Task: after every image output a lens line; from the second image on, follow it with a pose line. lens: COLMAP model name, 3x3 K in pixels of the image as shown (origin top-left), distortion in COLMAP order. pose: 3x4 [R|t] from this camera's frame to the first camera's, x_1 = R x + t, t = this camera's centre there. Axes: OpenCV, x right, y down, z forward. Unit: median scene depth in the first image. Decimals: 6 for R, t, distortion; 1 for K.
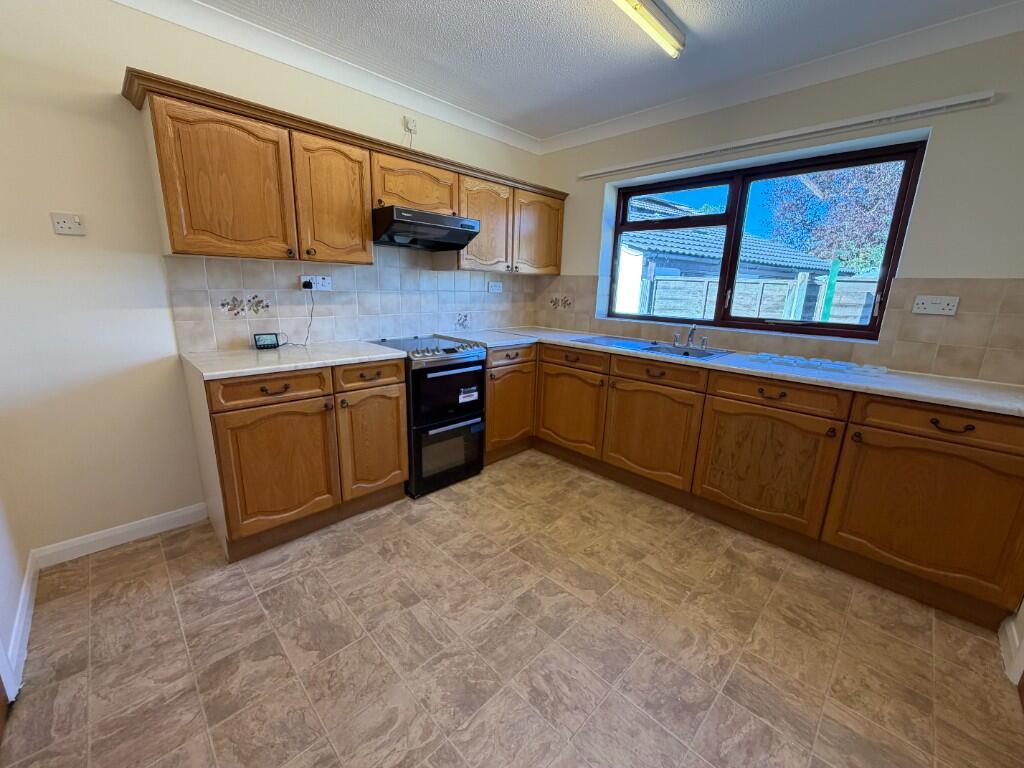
lens RADIAL K [[409.7, 0, 509.0], [0, 409.7, 379.8], [0, 0, 1]] dist [0.001399, 0.000129]
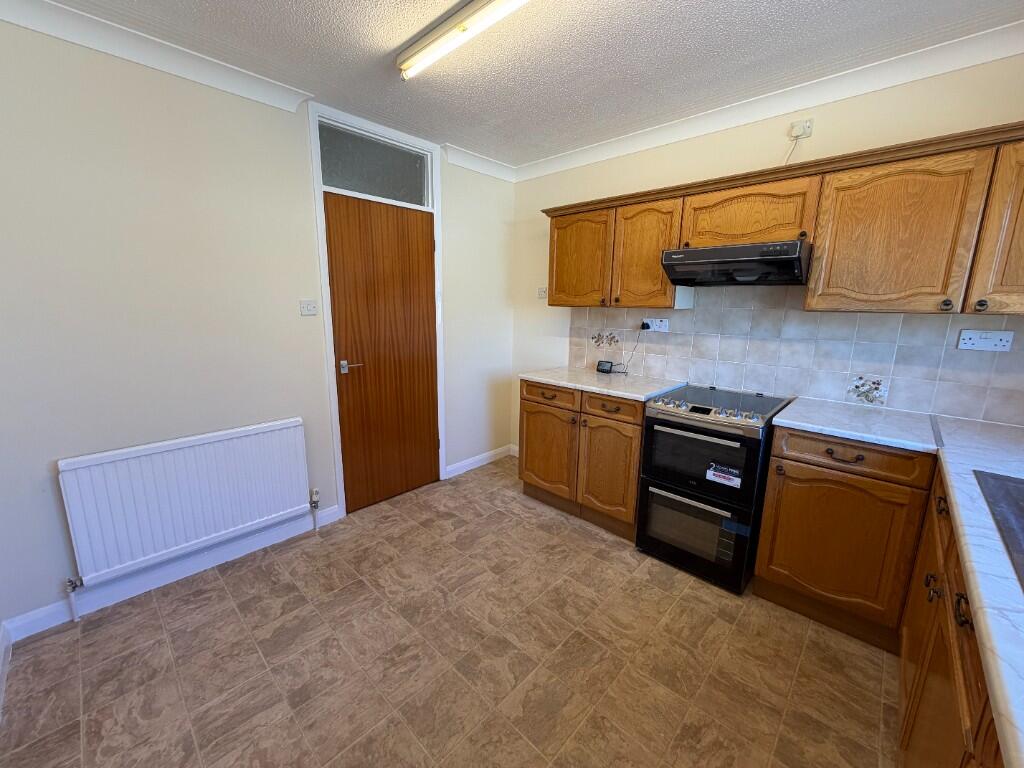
lens RADIAL K [[409.7, 0, 509.0], [0, 409.7, 379.8], [0, 0, 1]] dist [0.001399, 0.000129]
pose [[0.026443, 0.158234, -0.987047, 0.725120], [-0.237359, 0.960149, 0.147563, -0.179123], [0.971062, 0.230382, 0.062947, 0.636258]]
